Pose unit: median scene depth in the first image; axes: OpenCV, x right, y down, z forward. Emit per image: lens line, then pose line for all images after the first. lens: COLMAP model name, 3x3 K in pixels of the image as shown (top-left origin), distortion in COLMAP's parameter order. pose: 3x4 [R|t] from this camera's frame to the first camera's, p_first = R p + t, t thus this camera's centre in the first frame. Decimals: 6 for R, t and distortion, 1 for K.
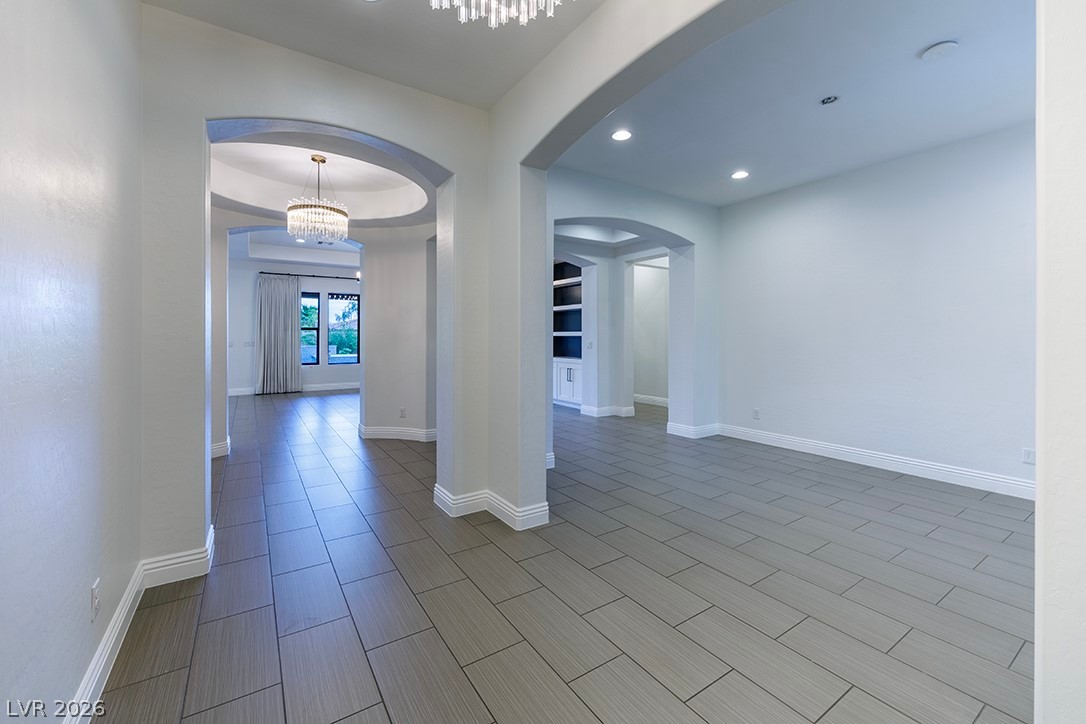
lens RADIAL K [[451.3, 0, 555.2], [0, 451.3, 340.7], [0, 0, 1]] dist [-0.009756, 0.002102]
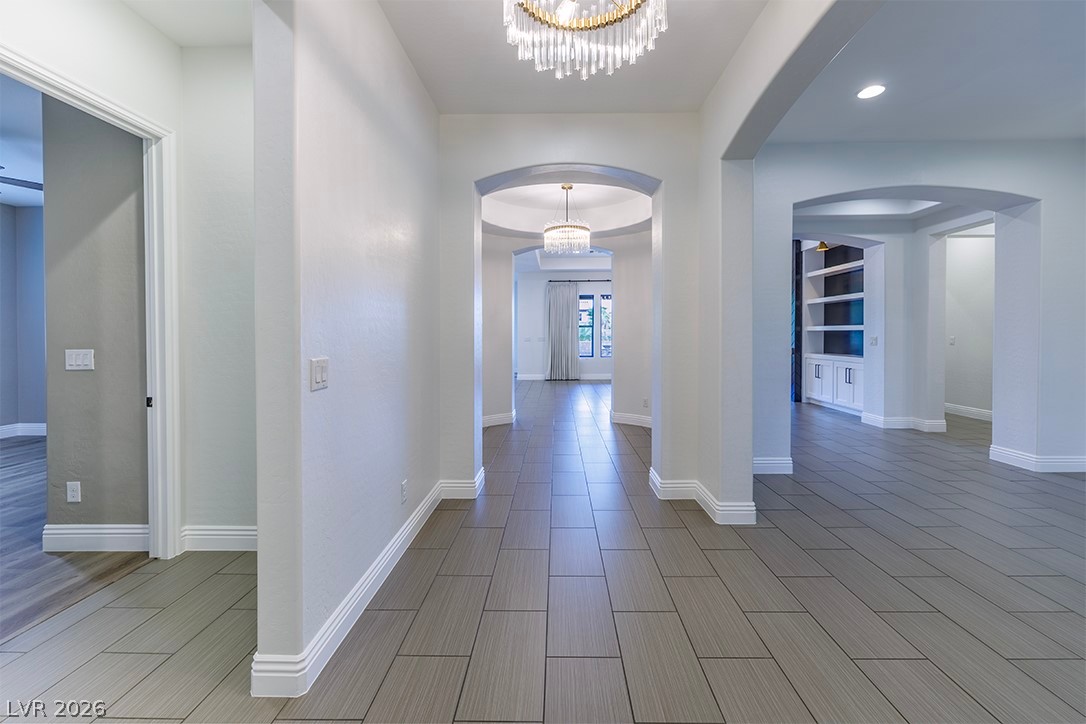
lens RADIAL K [[451.3, 0, 559.8], [0, 451.3, 334.5], [0, 0, 1]] dist [-0.009756, 0.002102]
pose [[0.831828, -0.004539, -0.555015, 0.064467], [0.001987, 0.999985, -0.005200, 0.001102], [0.555030, 0.003223, 0.831824, -0.012031]]
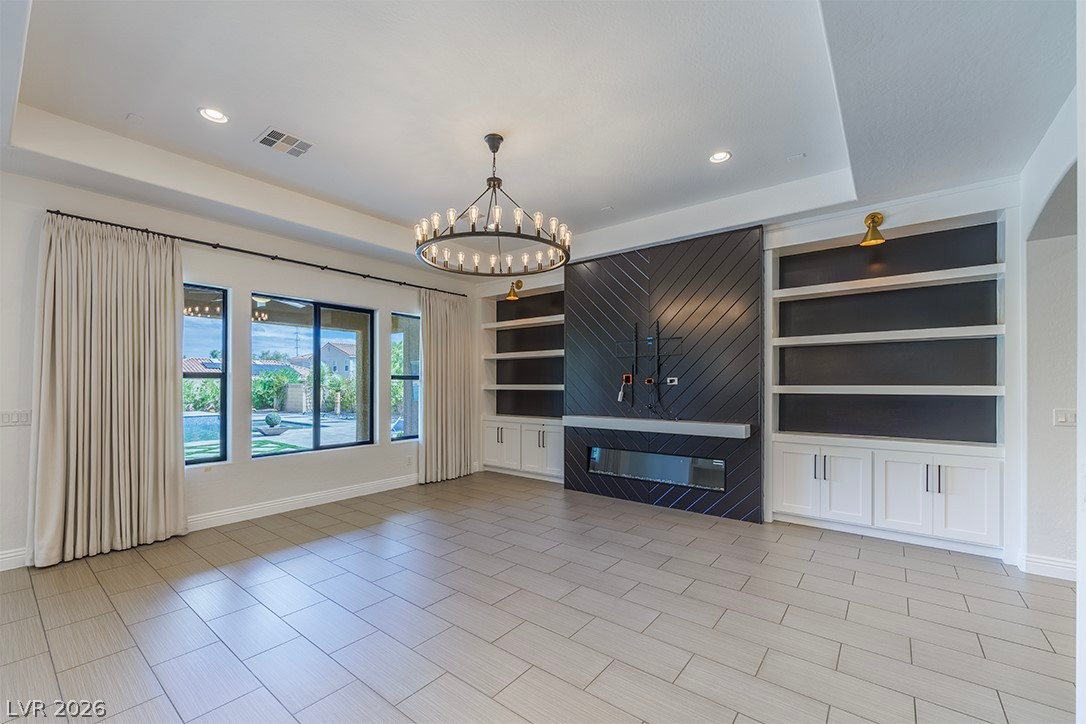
lens RADIAL K [[451.3, 0, 562.0], [0, 451.3, 390.8], [0, 0, 1]] dist [-0.009756, 0.002102]
pose [[0.955773, -0.000496, 0.294106, -0.482570], [0.001831, 0.999989, -0.004263, -0.013301], [-0.294101, 0.004613, 0.955763, 0.702428]]
